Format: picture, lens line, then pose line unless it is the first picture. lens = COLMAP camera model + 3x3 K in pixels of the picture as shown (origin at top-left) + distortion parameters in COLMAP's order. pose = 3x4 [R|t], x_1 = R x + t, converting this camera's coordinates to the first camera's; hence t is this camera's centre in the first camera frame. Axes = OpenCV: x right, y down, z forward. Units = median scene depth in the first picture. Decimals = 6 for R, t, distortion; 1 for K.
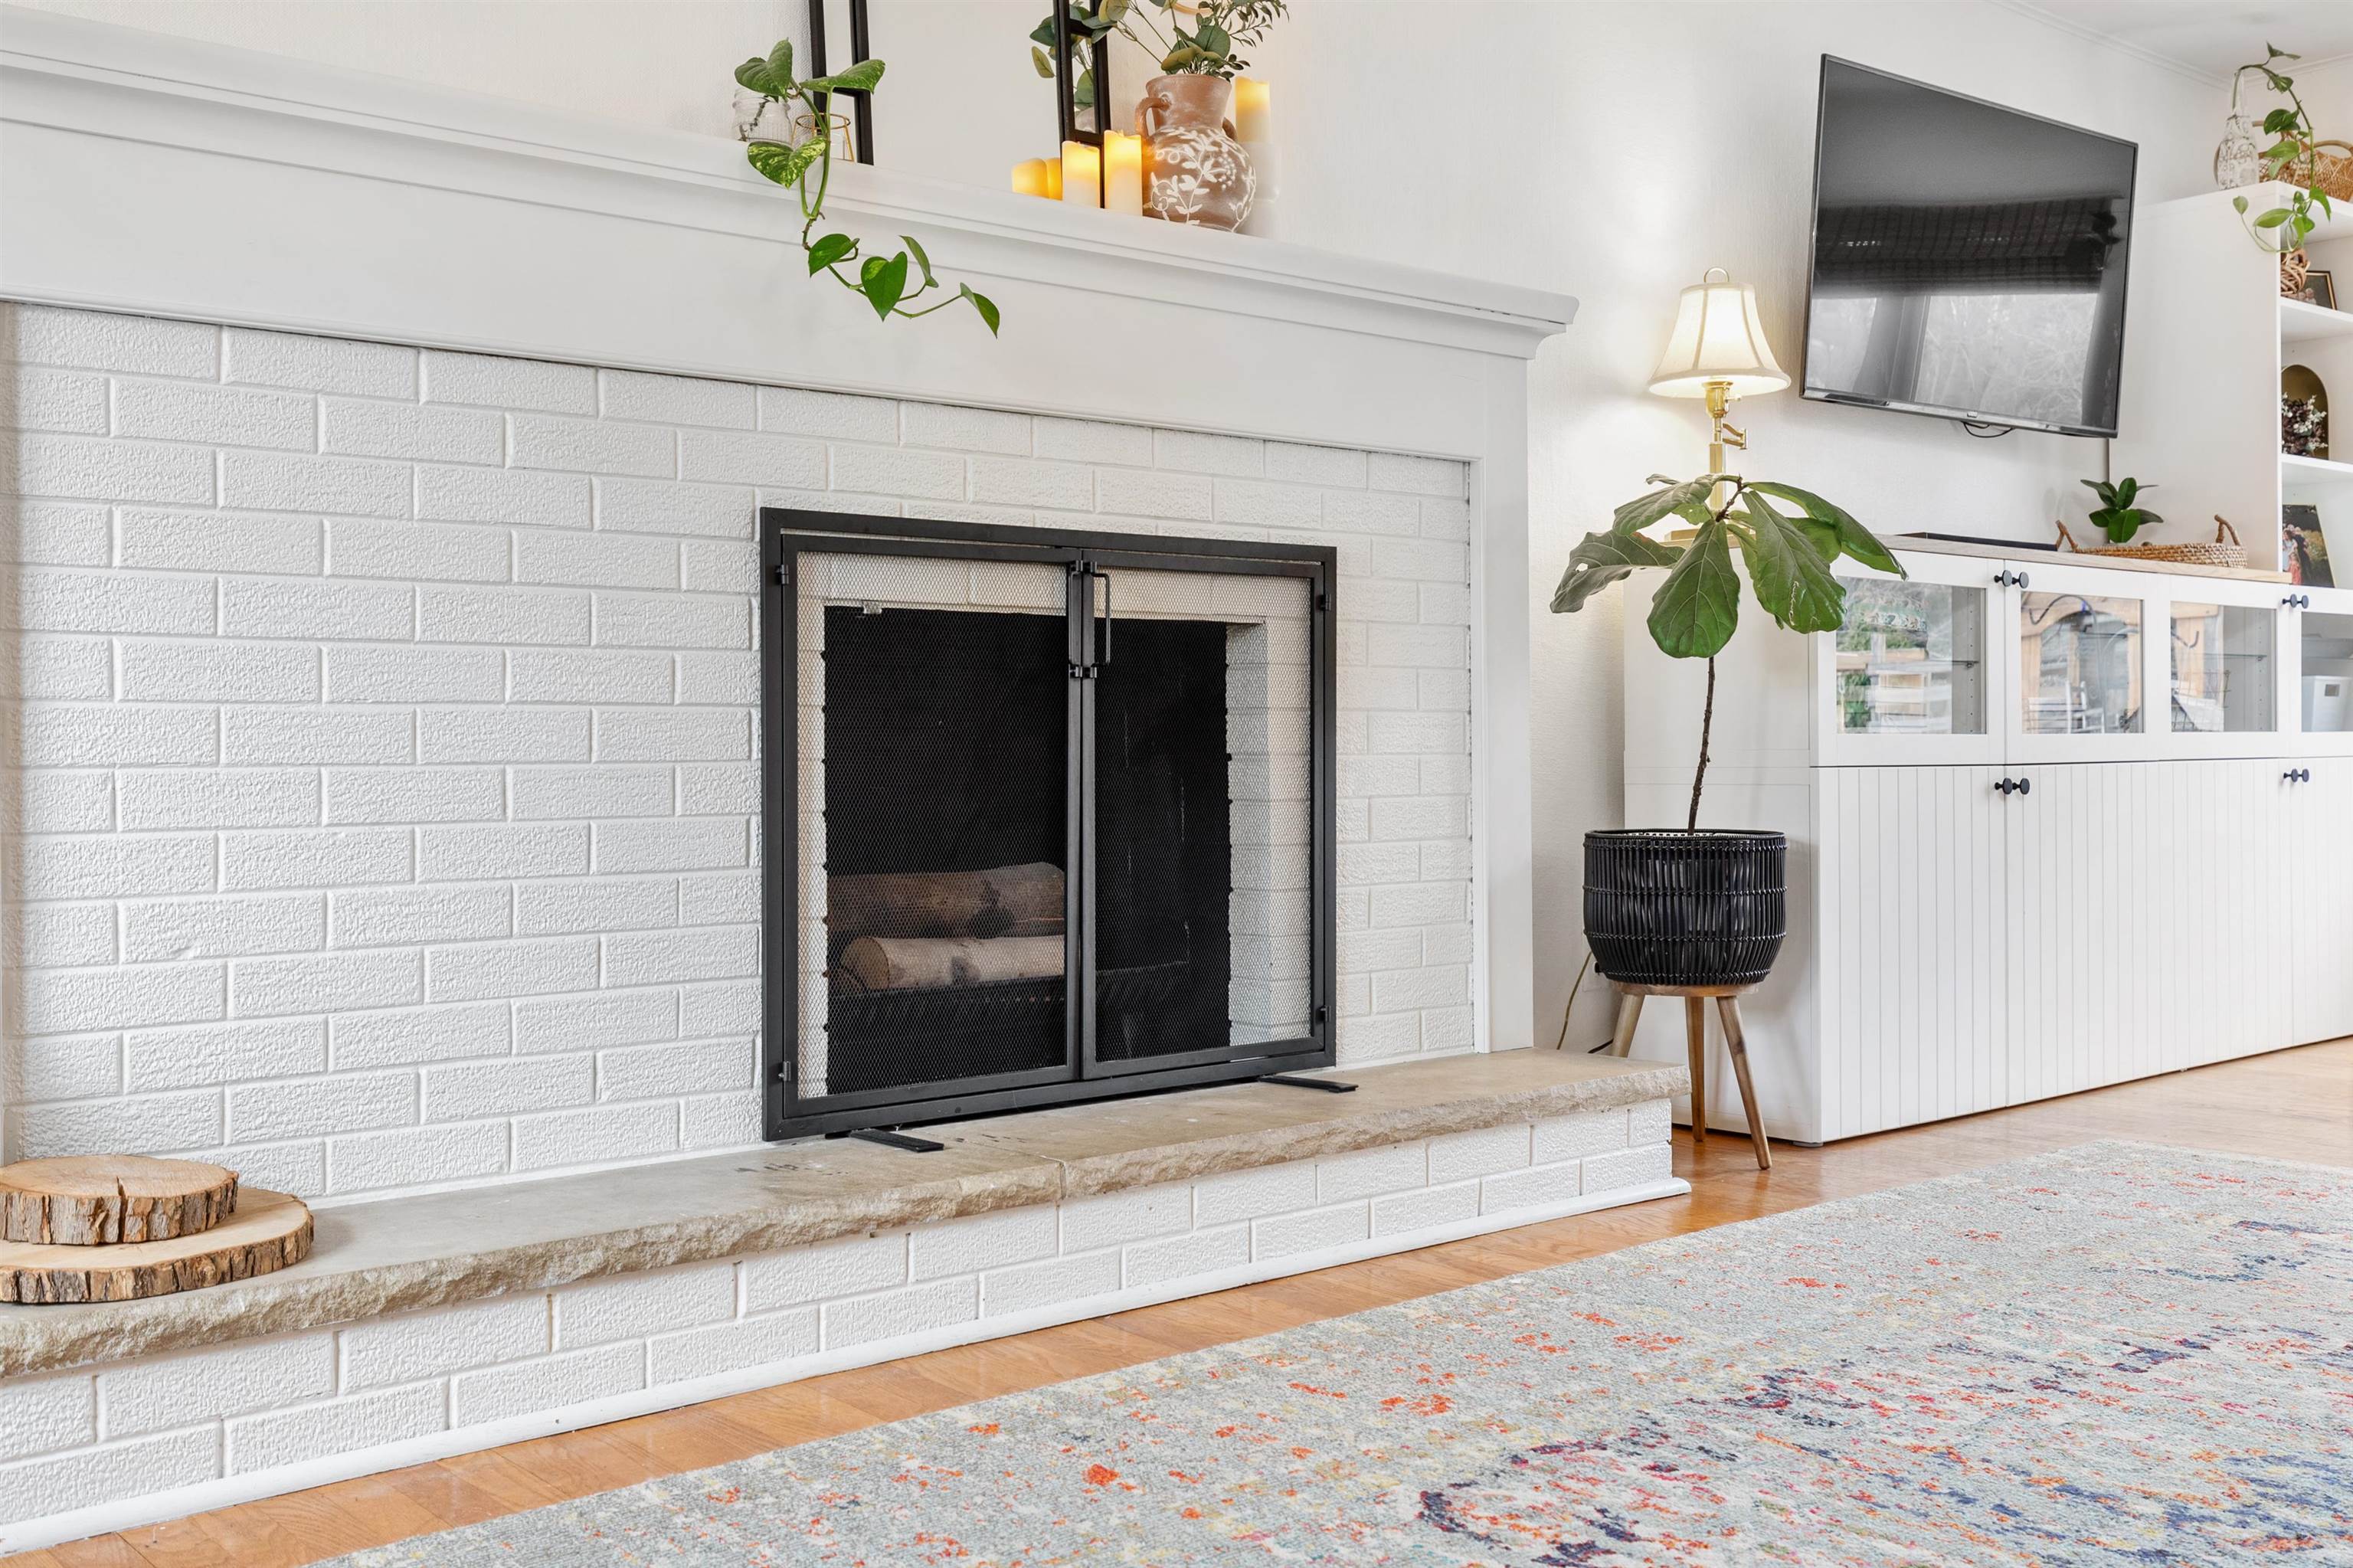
lens RADIAL K [[2272.6, 0, 1176.5], [0, 2272.6, 784.0], [0, 0, 1]] dist [-0.004728, 0.006383]
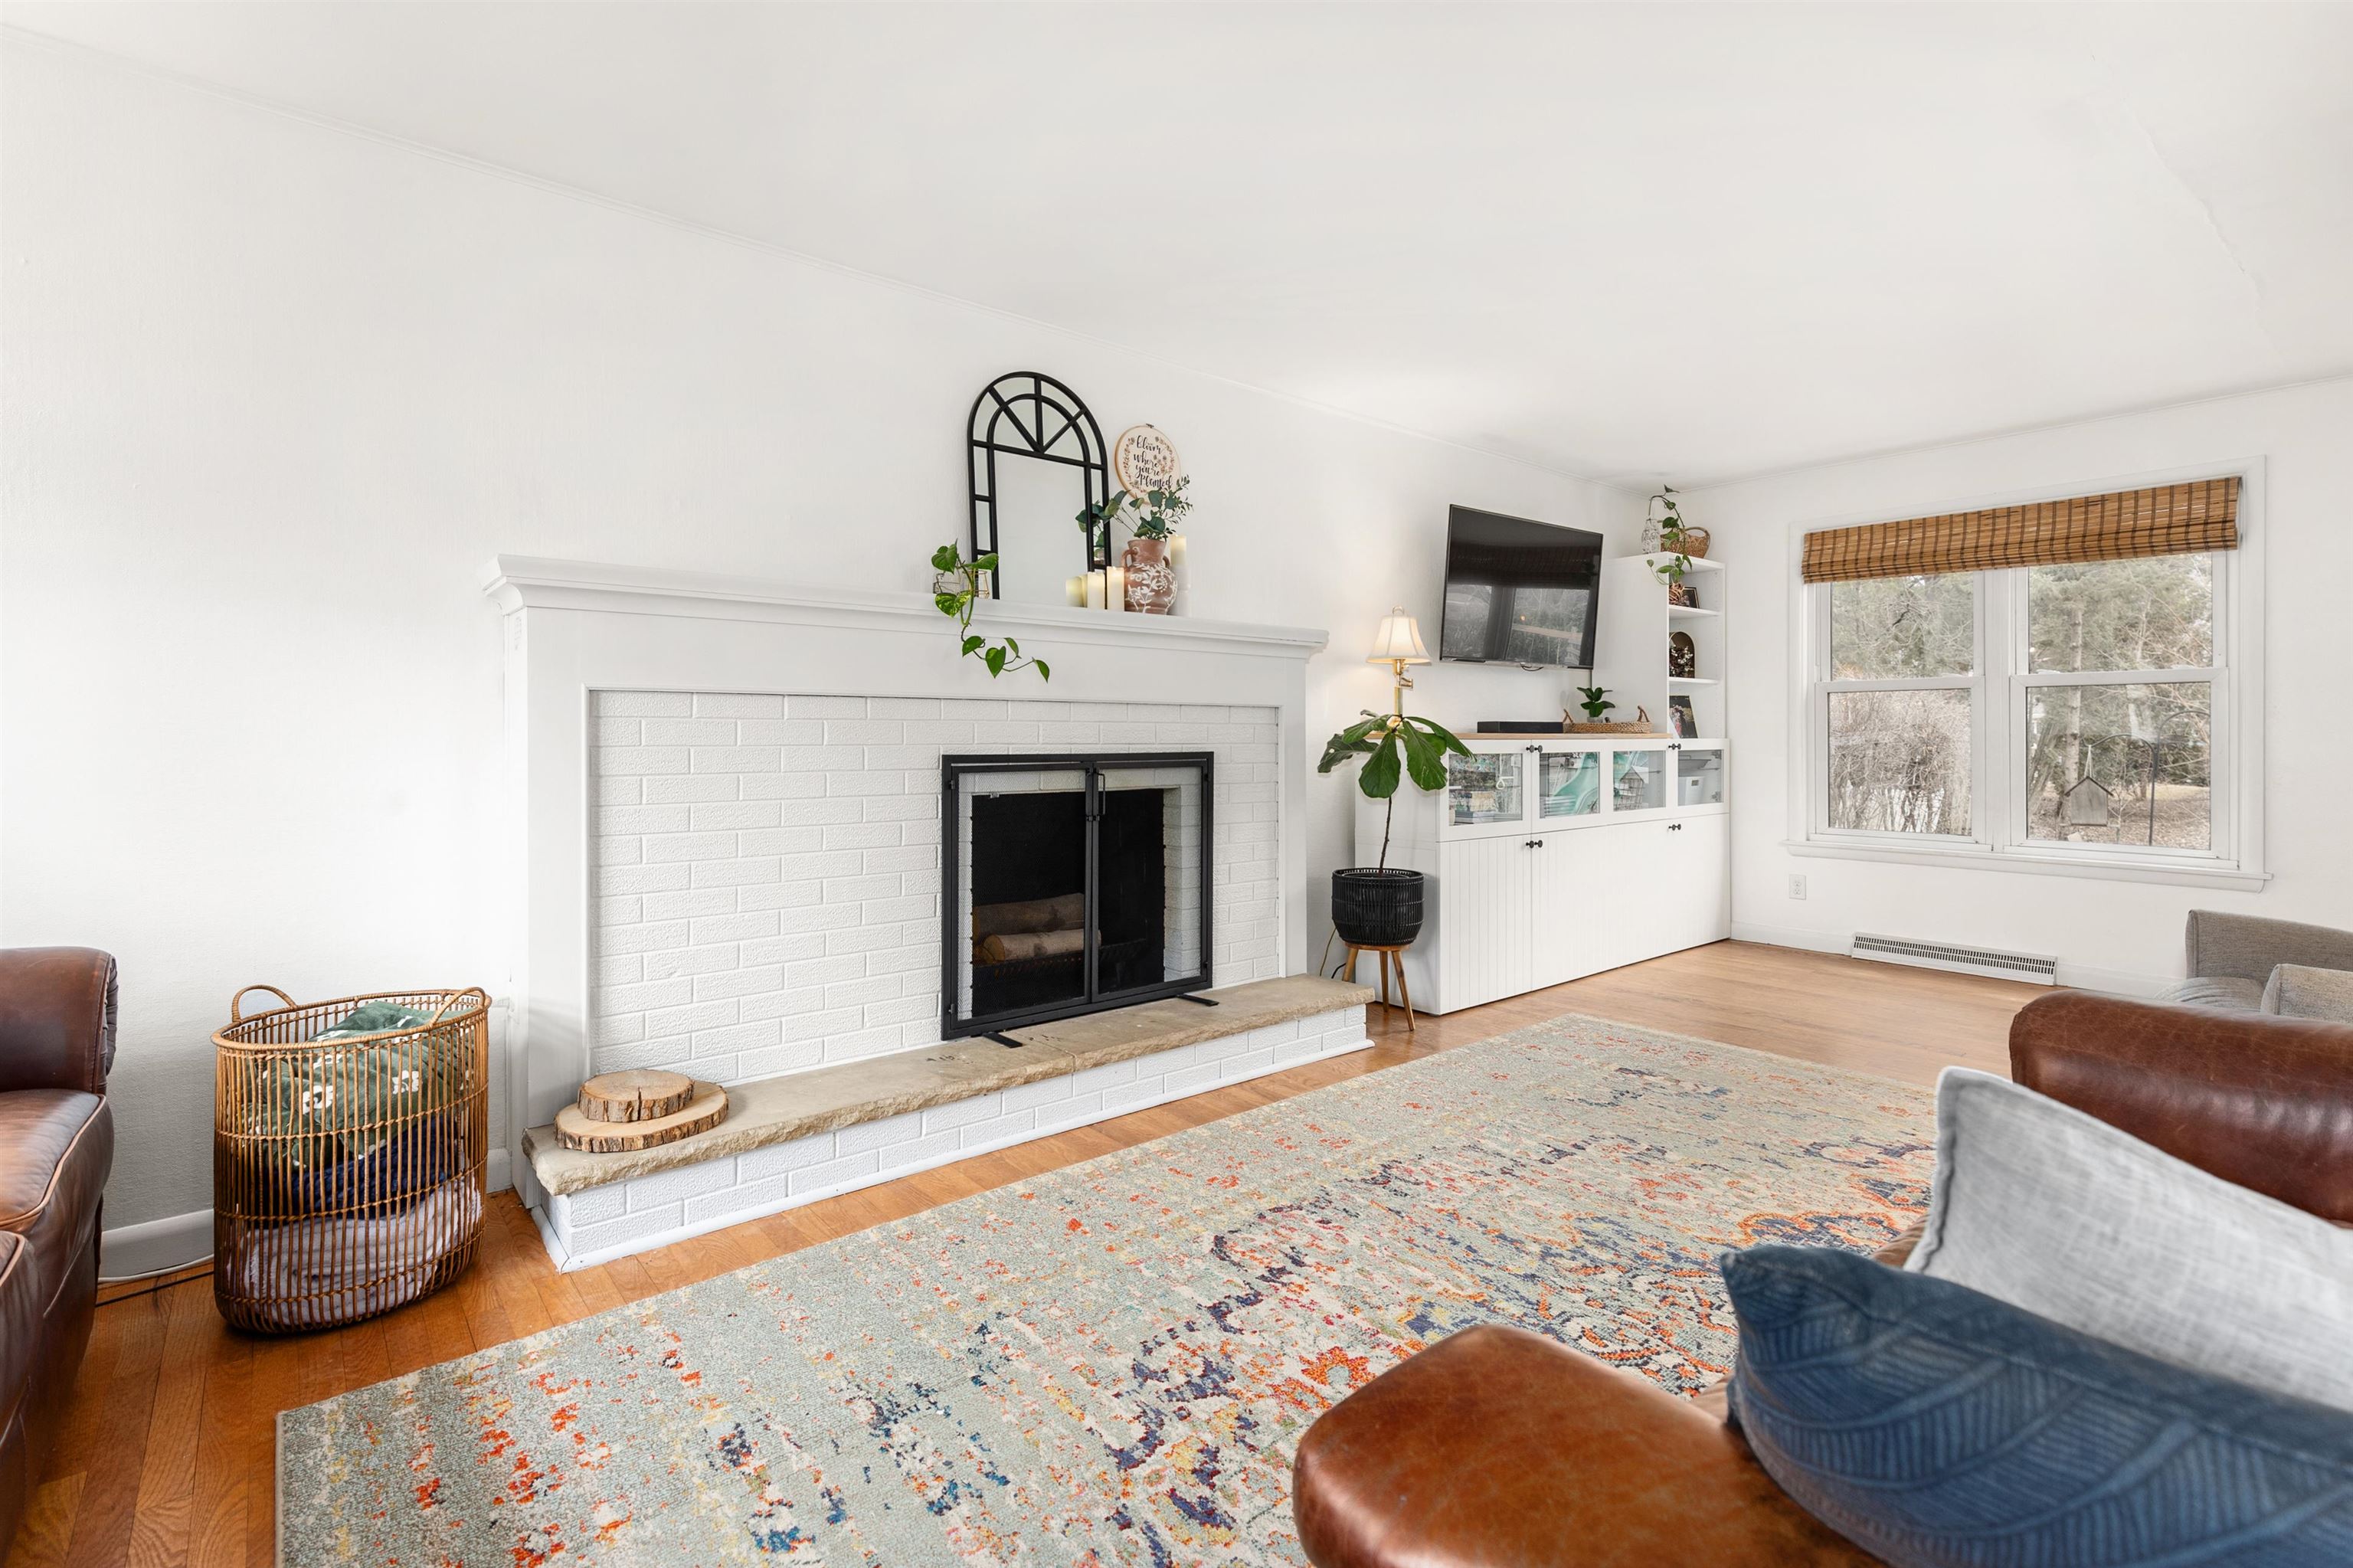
lens RADIAL K [[1089.1, 0, 1196.1], [0, 1089.1, 749.0], [0, 0, 1]] dist [0.001254, -0.000414]
pose [[0.999975, 0.006551, 0.002580, 0.060545], [-0.006536, 0.999961, -0.005856, -0.120280], [-0.002618, 0.005839, 0.999980, -0.061599]]
